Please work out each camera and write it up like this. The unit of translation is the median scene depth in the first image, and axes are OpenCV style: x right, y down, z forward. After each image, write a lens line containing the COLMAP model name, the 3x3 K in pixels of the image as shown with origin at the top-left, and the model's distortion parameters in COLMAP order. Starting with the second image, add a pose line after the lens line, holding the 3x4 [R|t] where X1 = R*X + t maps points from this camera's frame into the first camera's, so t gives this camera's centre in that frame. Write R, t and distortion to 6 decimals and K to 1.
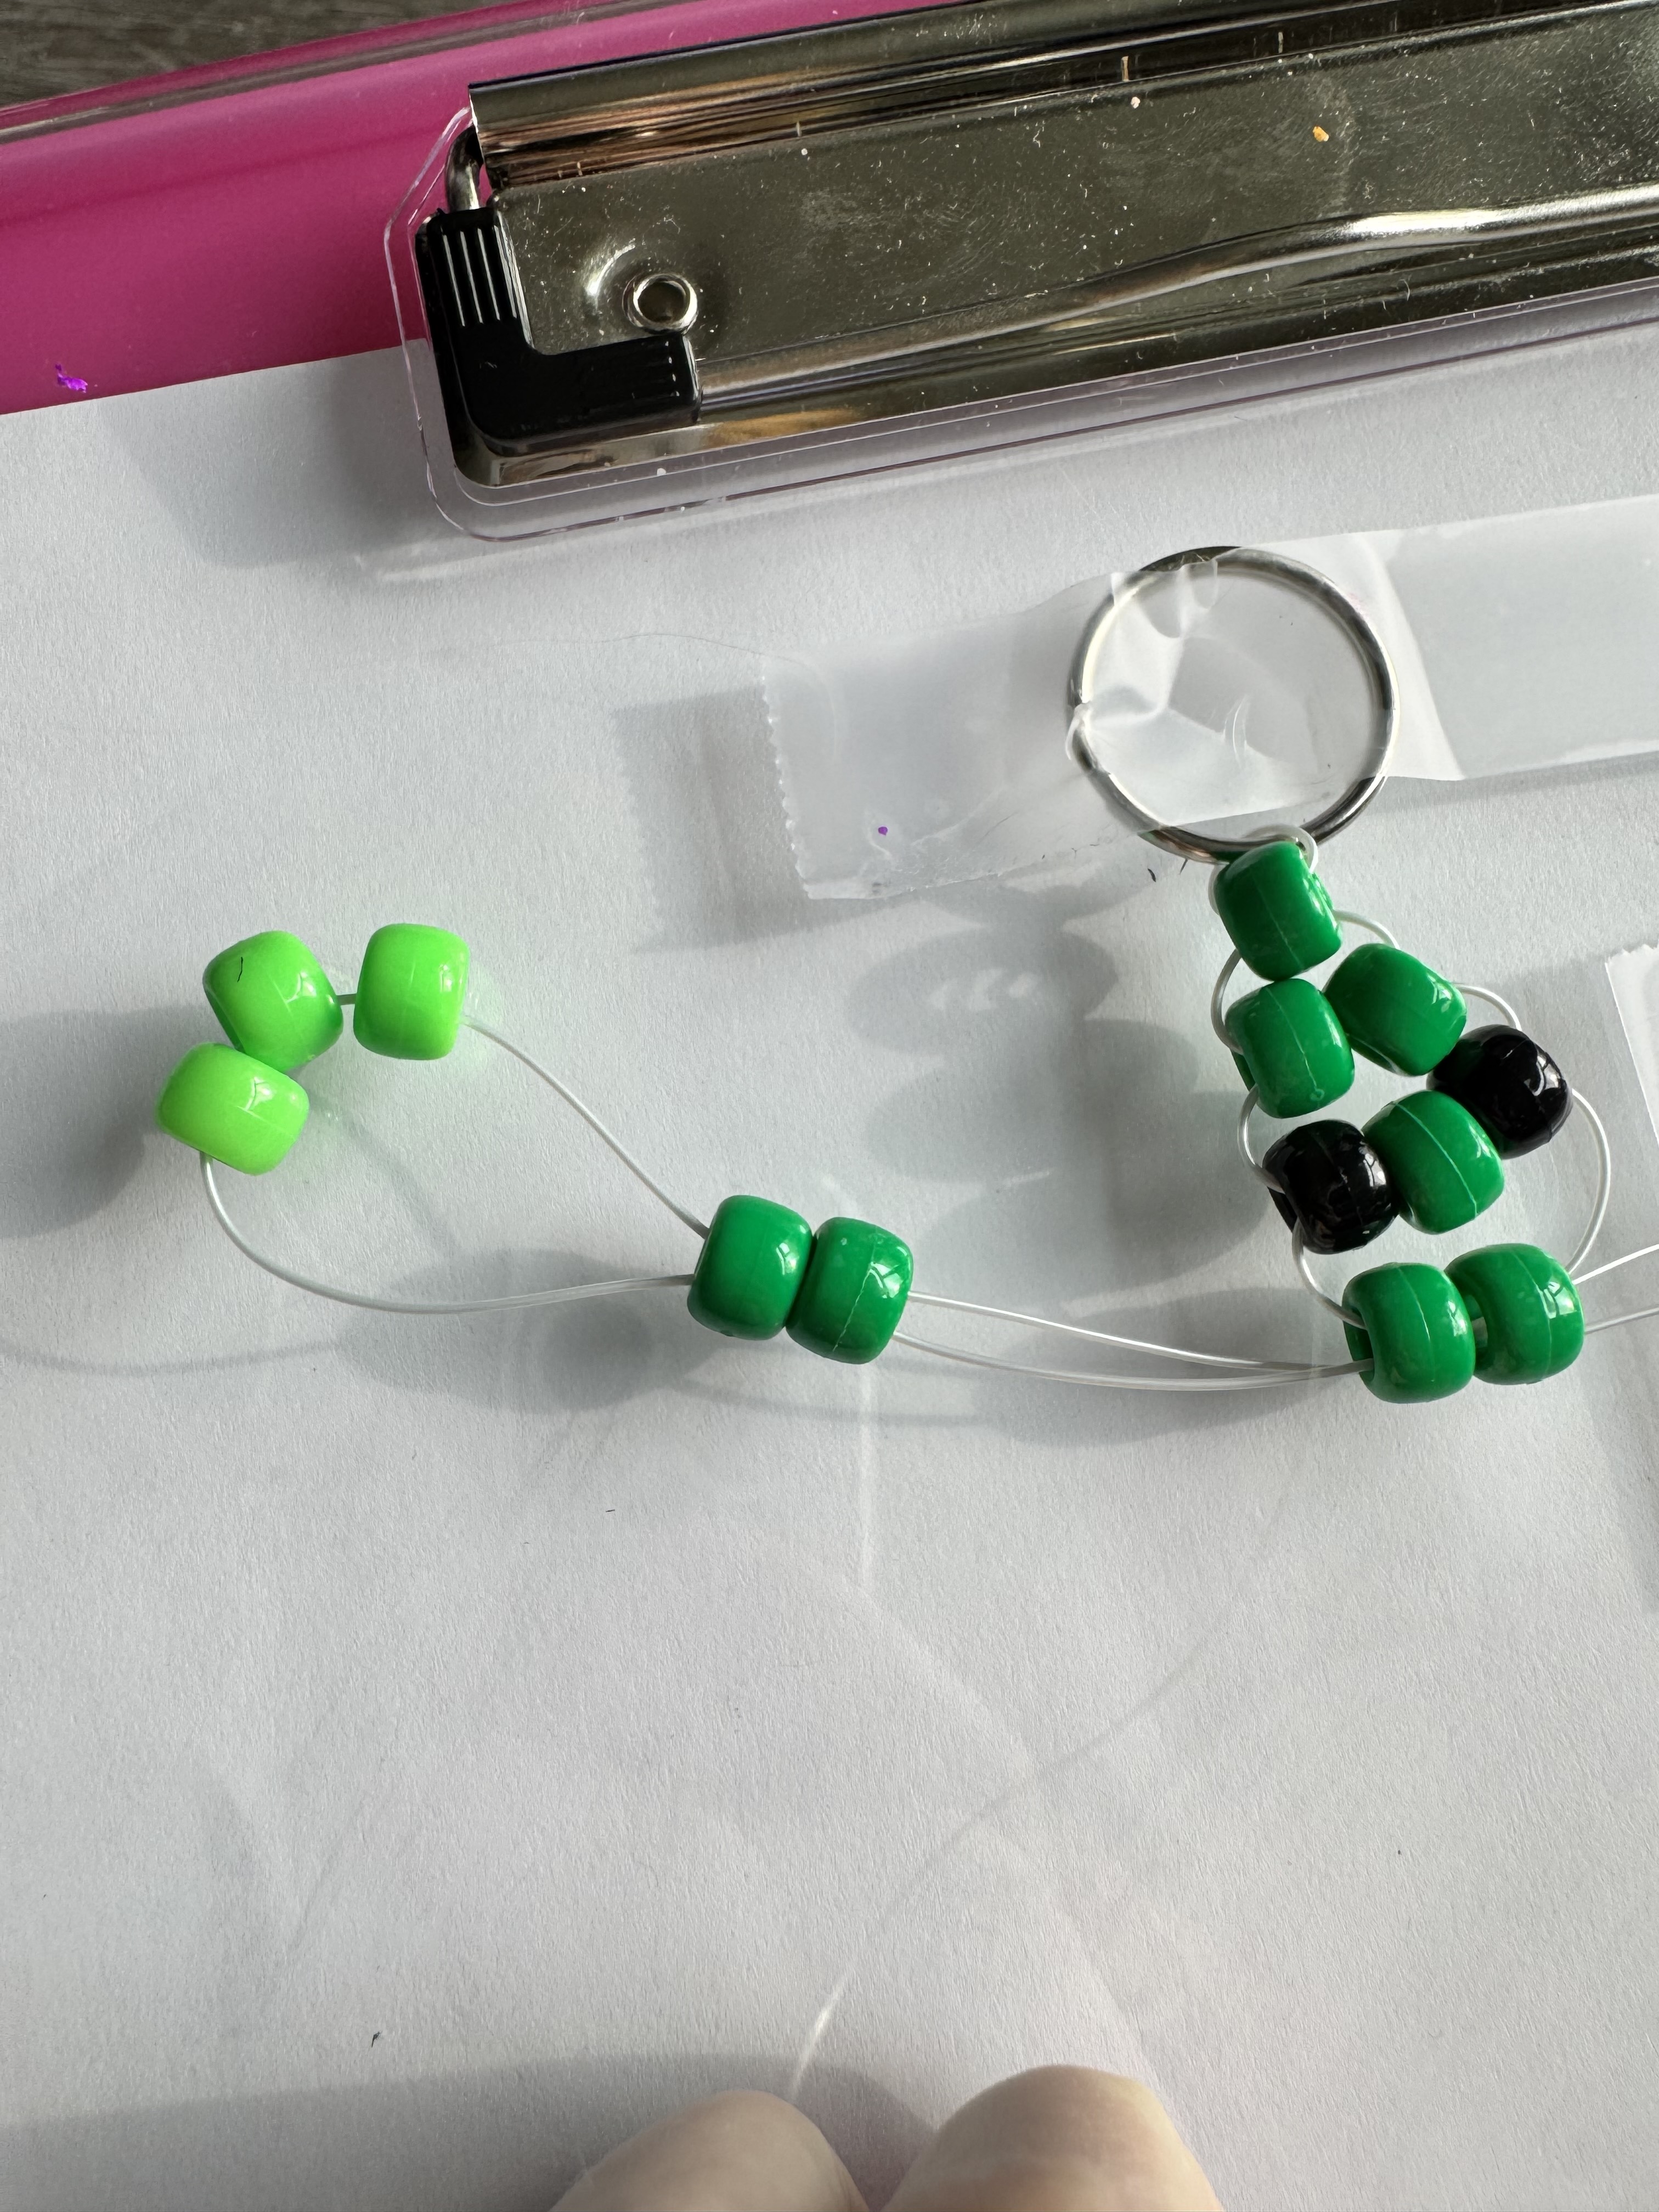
lens RADIAL K [[1510.6, 0, 801.0], [0, 1510.6, 980.6], [0, 0, 1]] dist [0.000171, -0.000297]
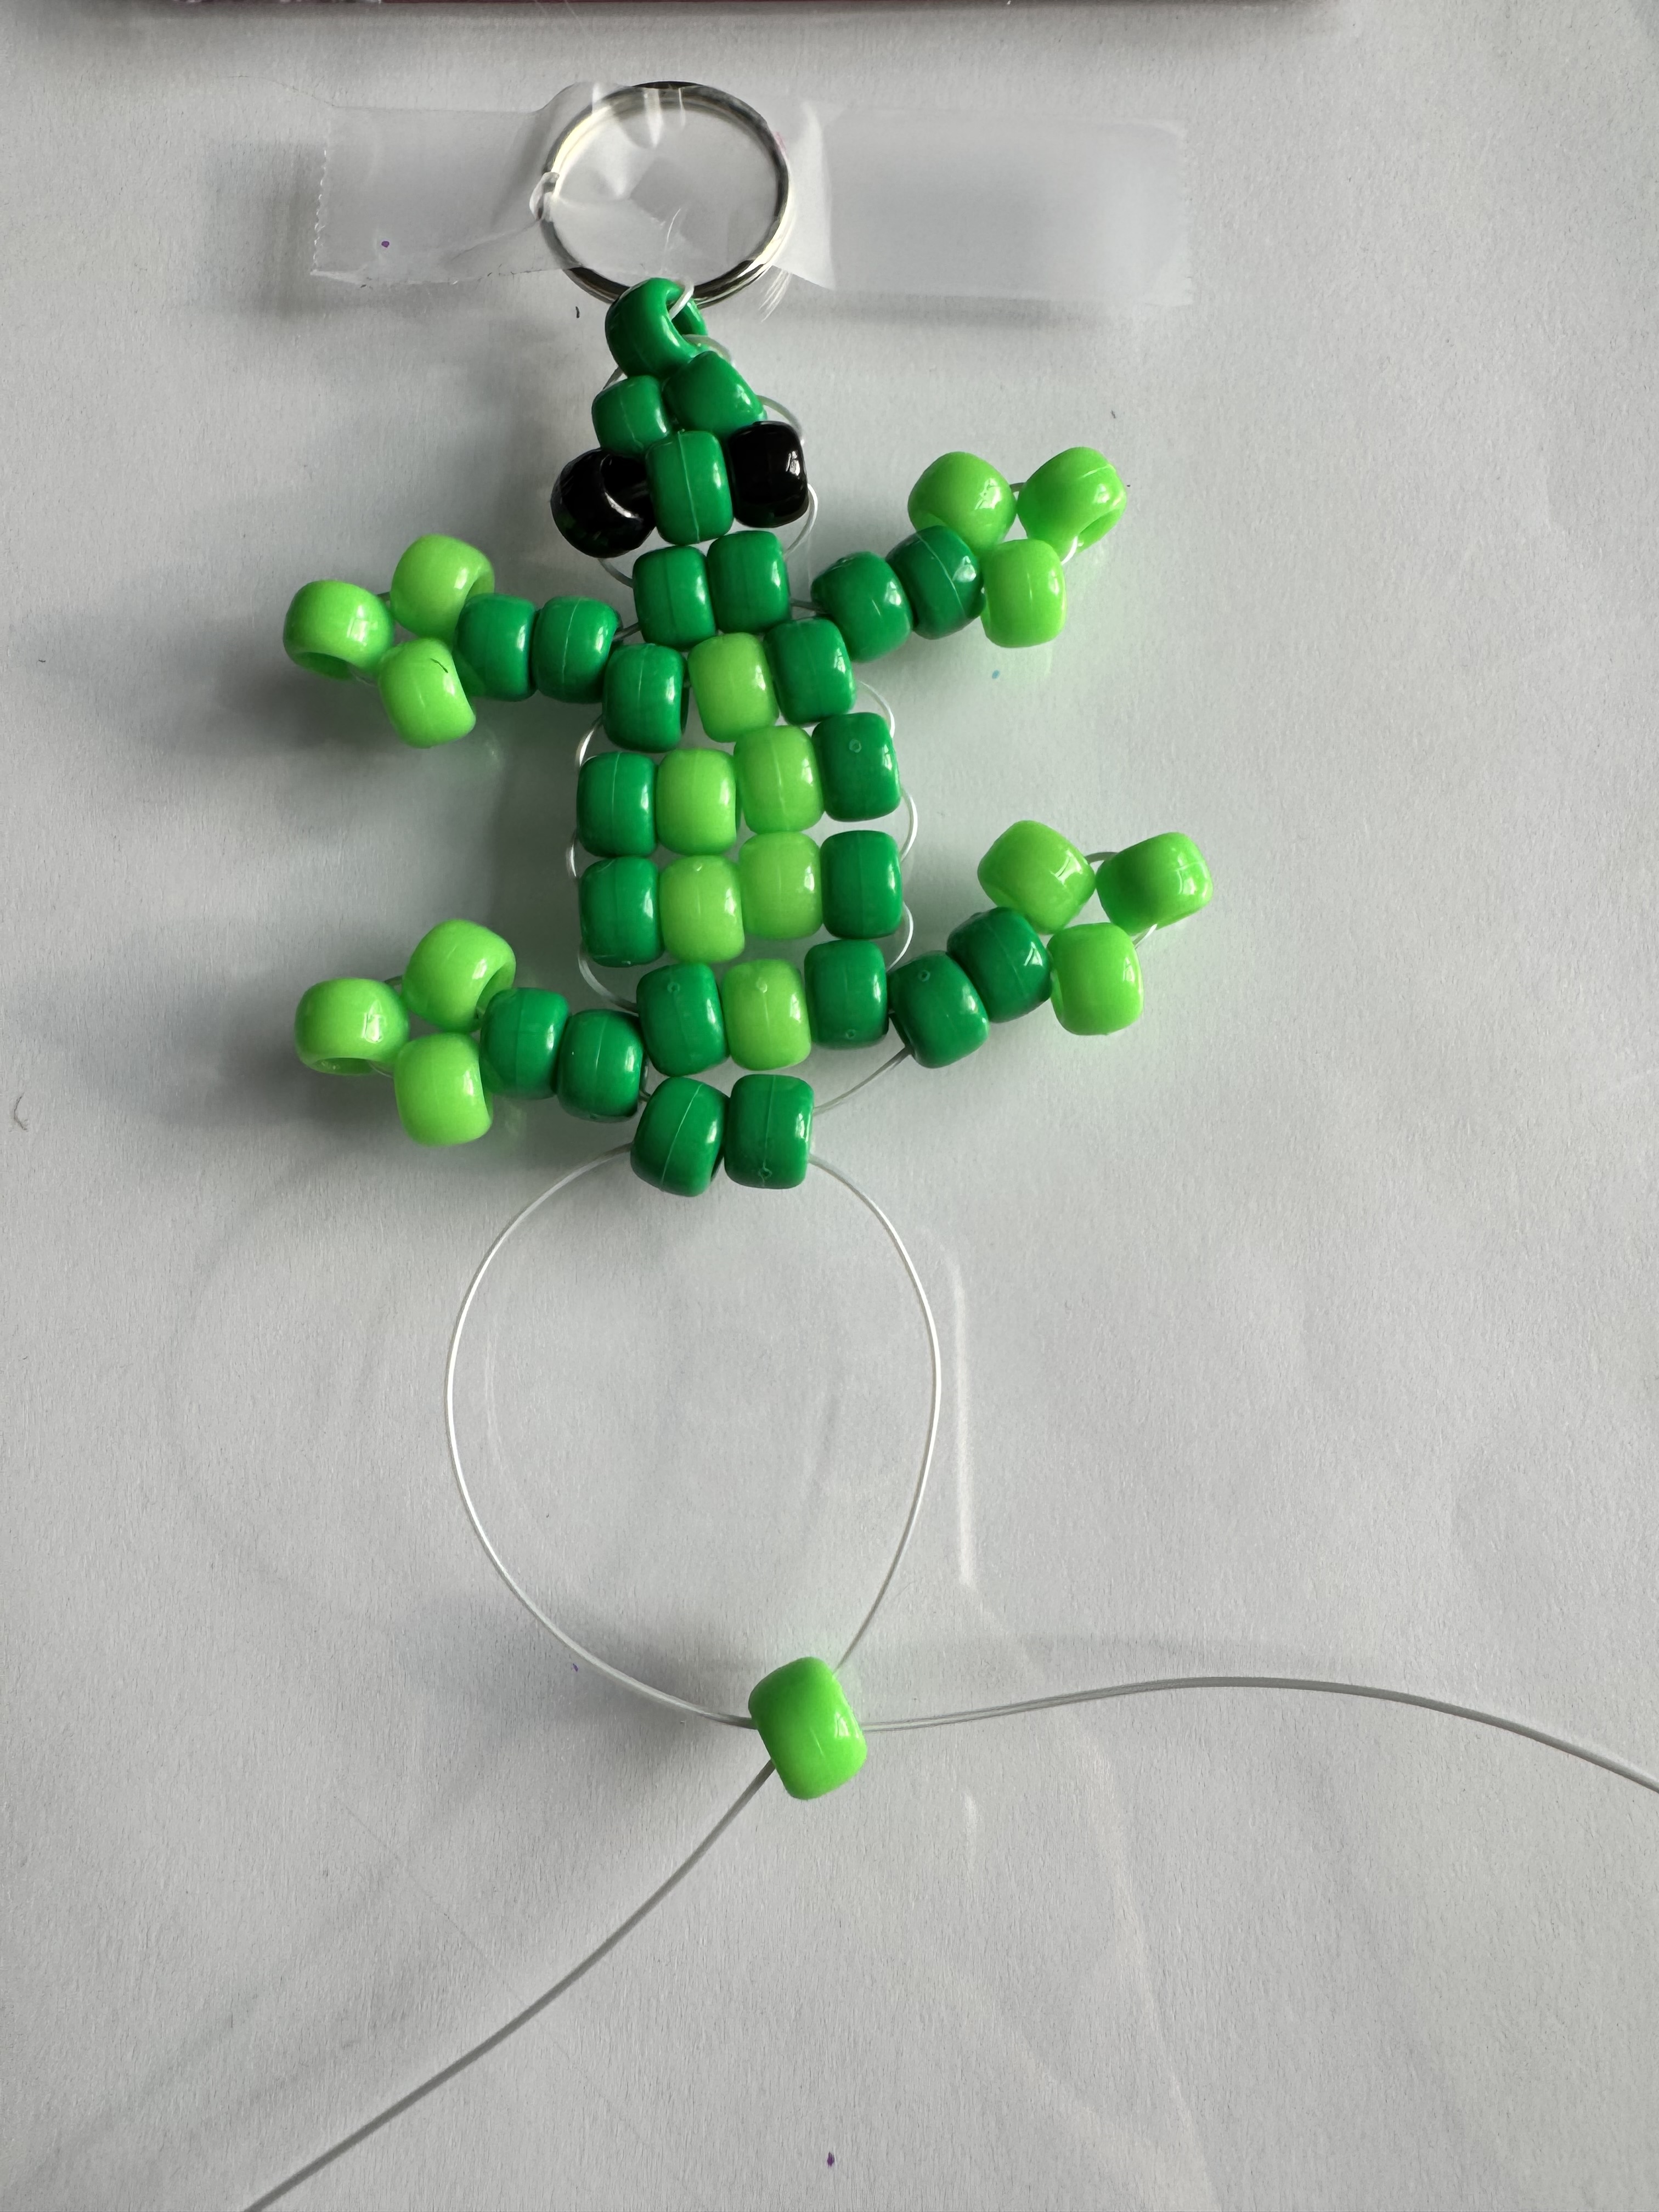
lens RADIAL K [[1510.6, 0, 825.4], [0, 1510.6, 949.0], [0, 0, 1]] dist [0.000171, -0.000297]
pose [[0.976815, 0.201374, -0.072670, 0.615389], [-0.202989, 0.979058, -0.015492, 0.421819], [0.068028, 0.029884, 0.997236, -0.252831]]
